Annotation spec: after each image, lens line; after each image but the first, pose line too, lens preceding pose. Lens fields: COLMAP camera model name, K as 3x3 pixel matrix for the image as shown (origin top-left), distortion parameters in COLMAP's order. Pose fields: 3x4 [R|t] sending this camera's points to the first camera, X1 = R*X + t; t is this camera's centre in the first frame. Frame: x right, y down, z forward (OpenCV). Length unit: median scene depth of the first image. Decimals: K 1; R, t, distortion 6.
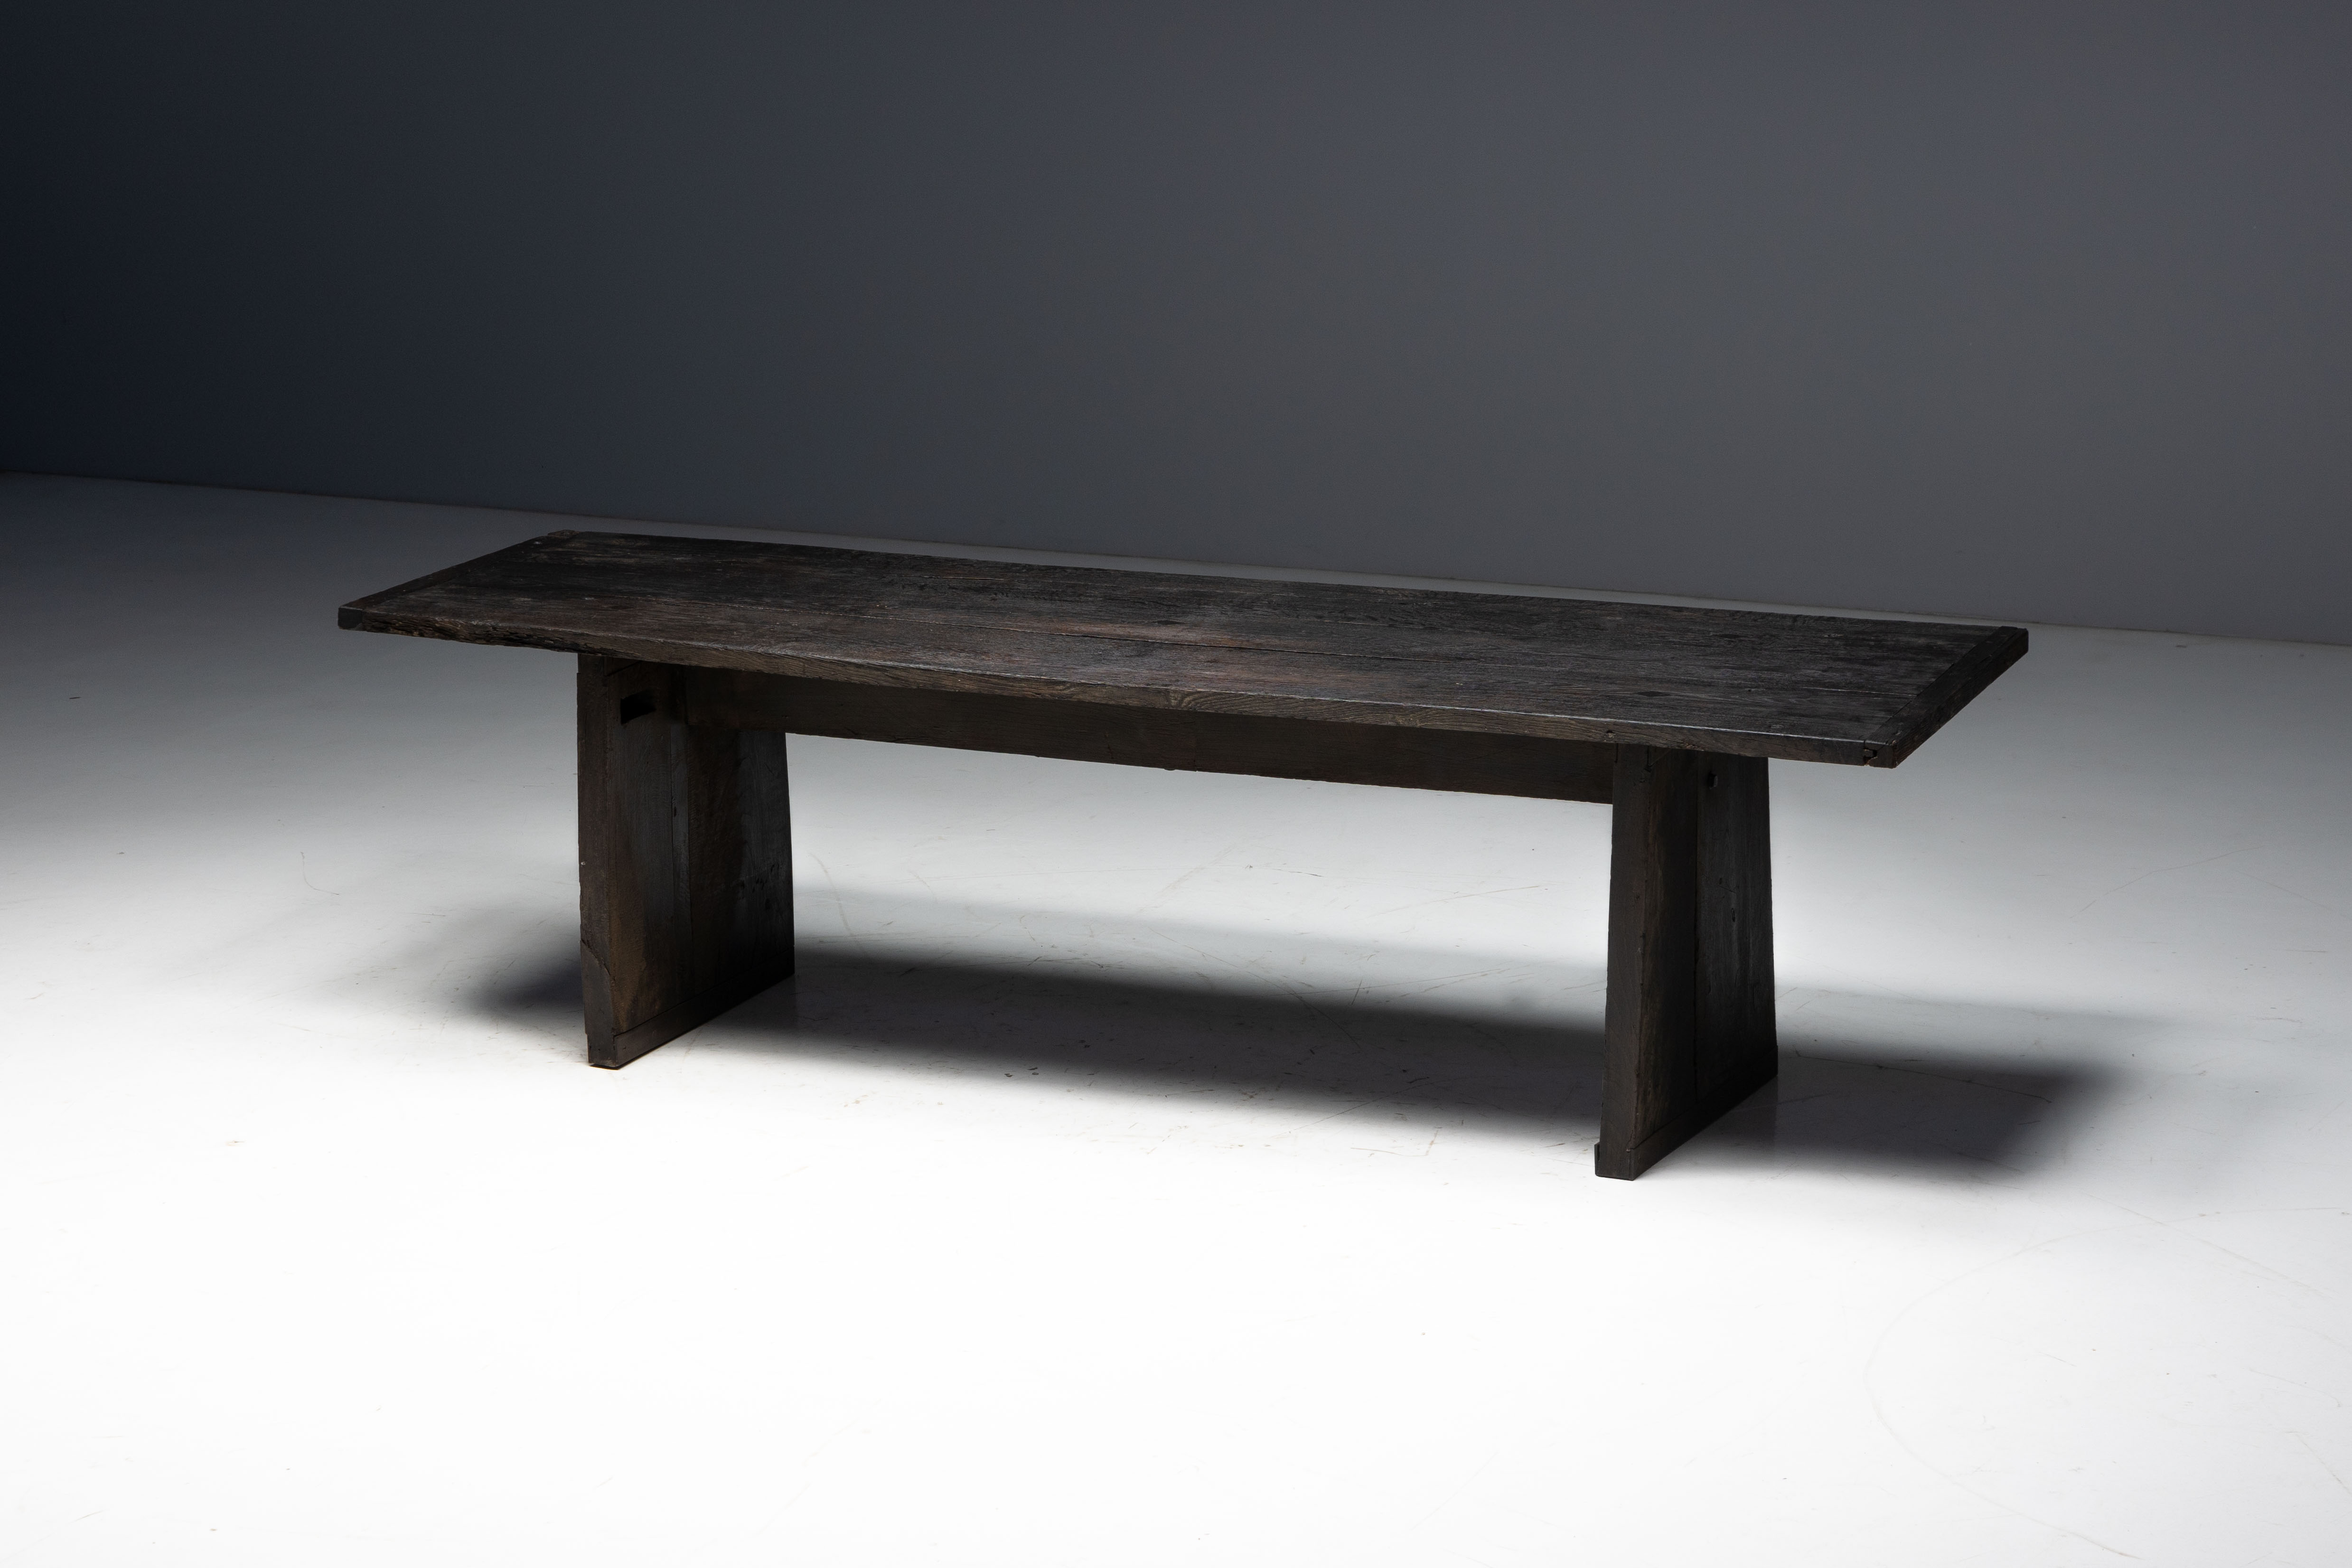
lens RADIAL K [[5682.1, 0, 1274.9], [0, 5682.1, 784.1], [0, 0, 1]] dist [0.073021, 0.471698]
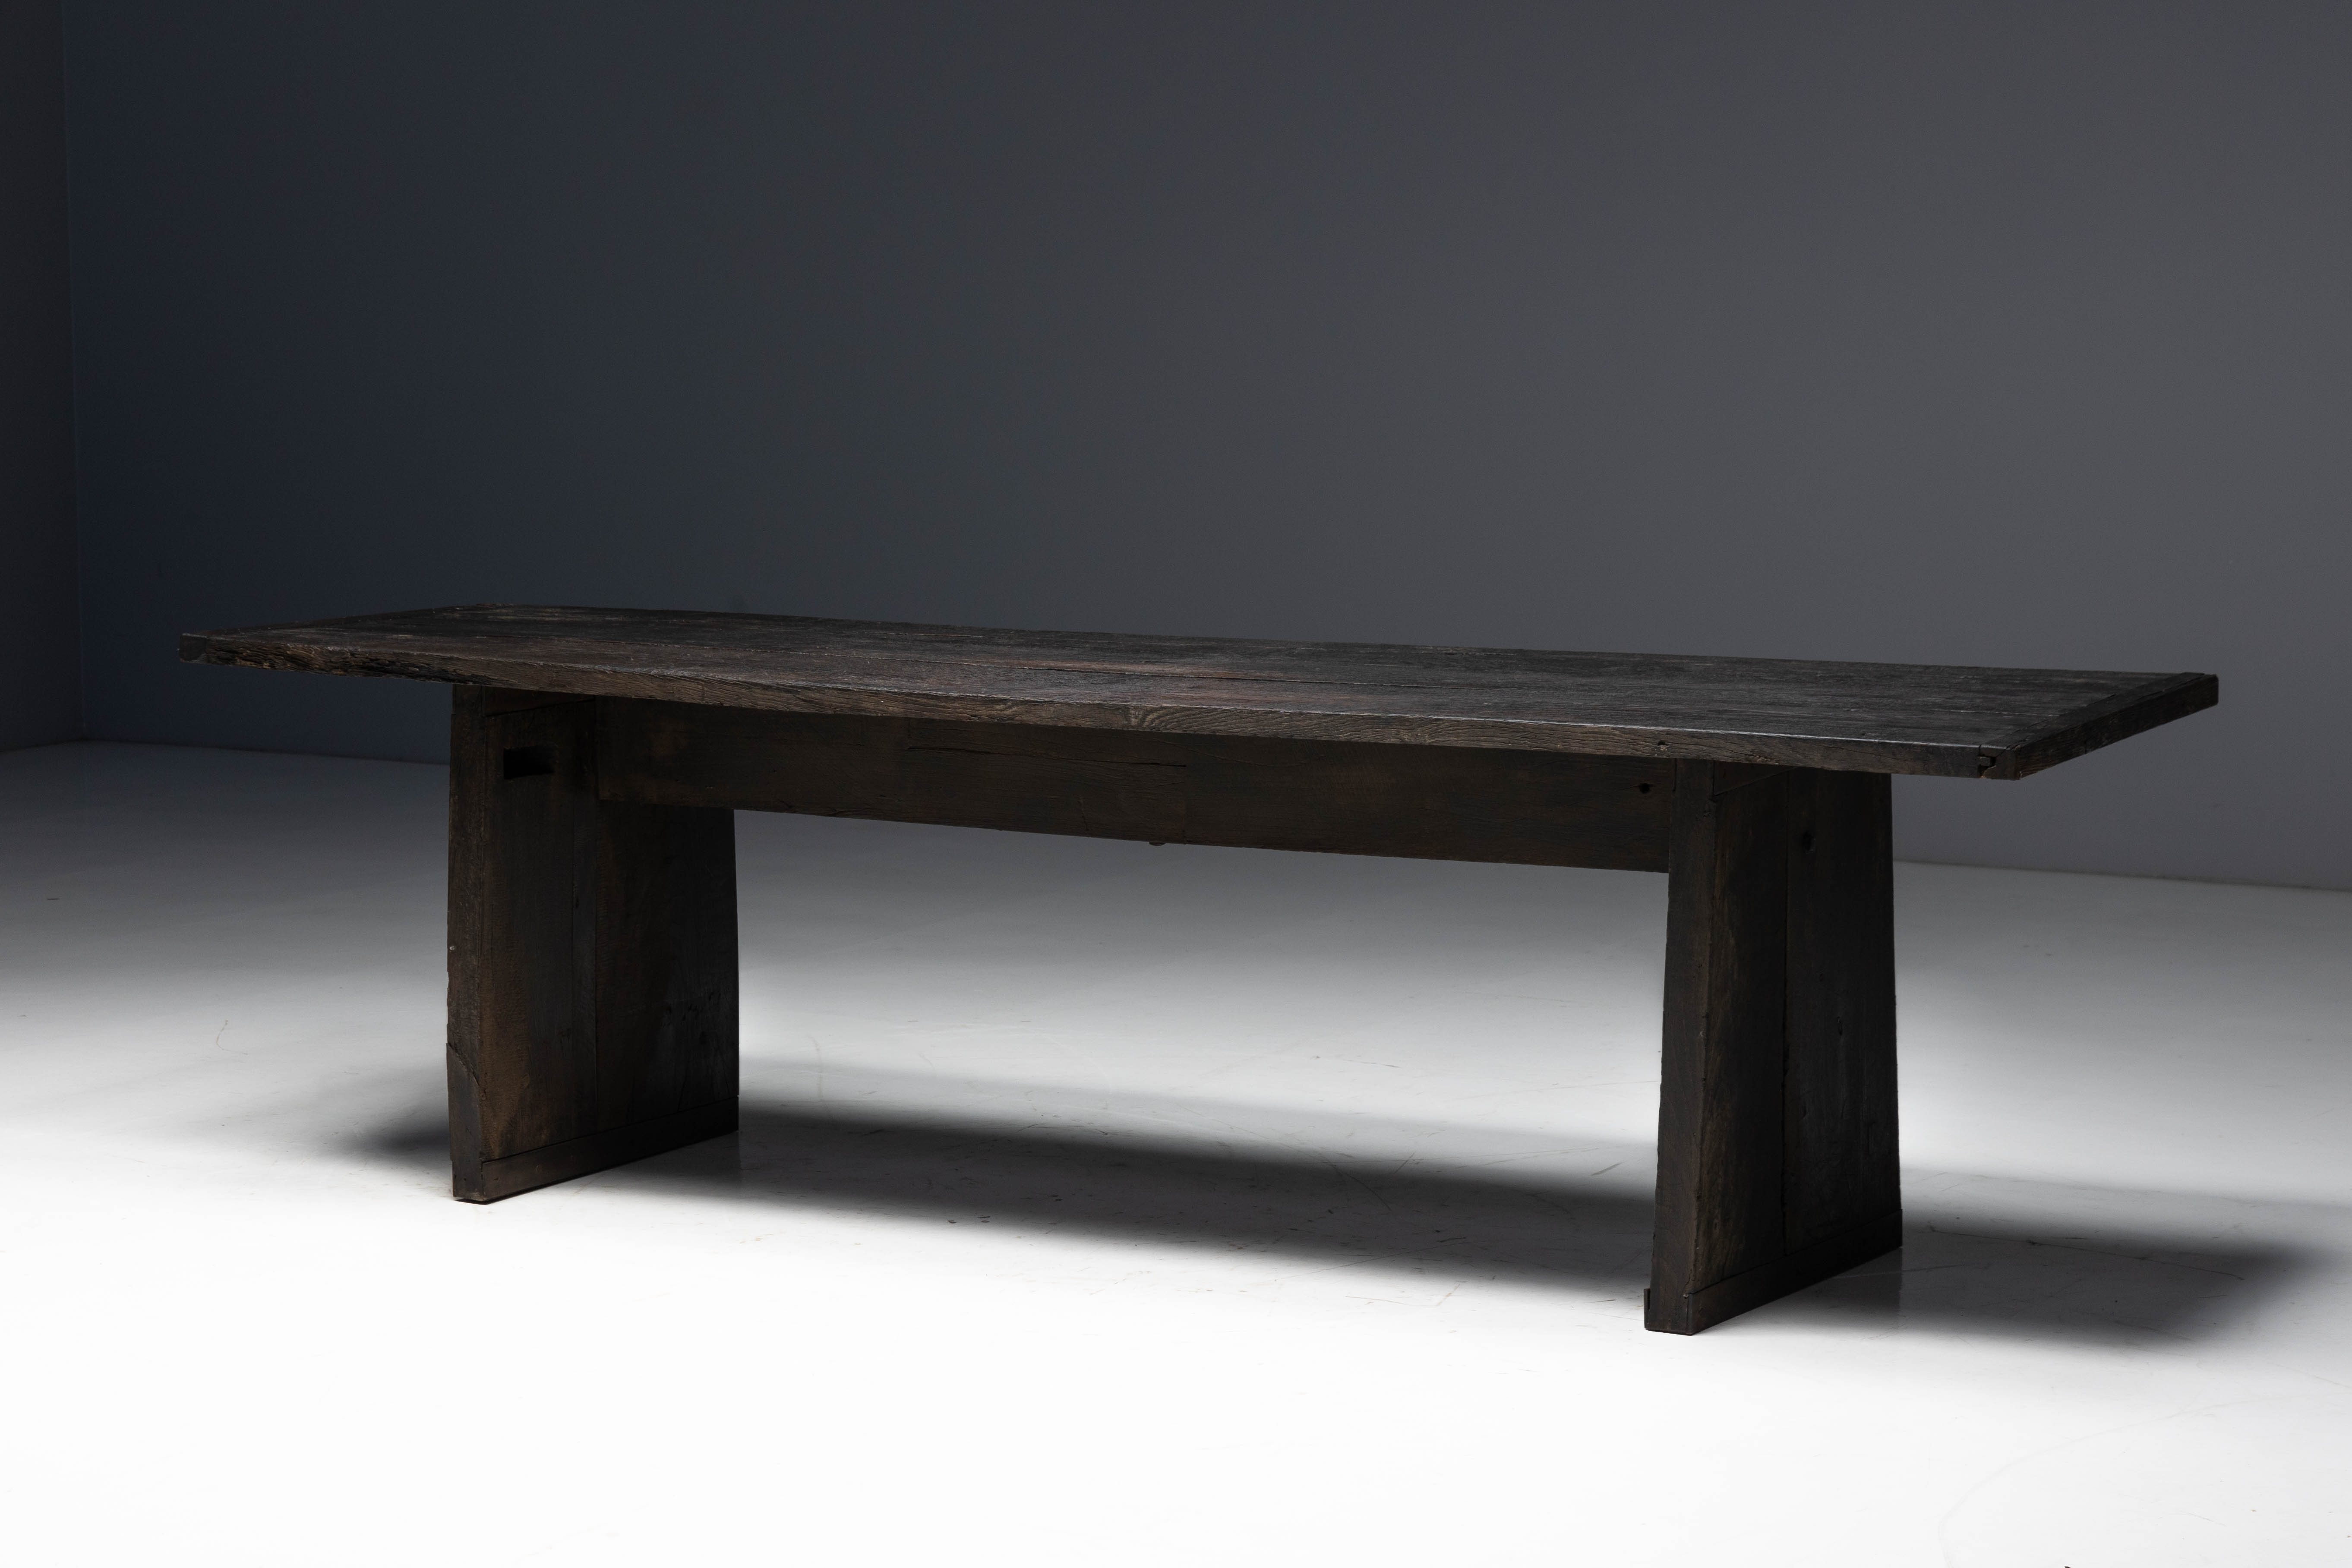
lens RADIAL K [[5463.5, 0, 1176.0], [0, 5463.5, 784.0], [0, 0, 1]] dist [0.049026, -0.035352]
pose [[0.994712, 0.023542, -0.099973, 0.064334], [-0.035739, 0.991883, -0.122031, 0.086824], [0.096288, 0.124959, 0.987479, 0.231584]]
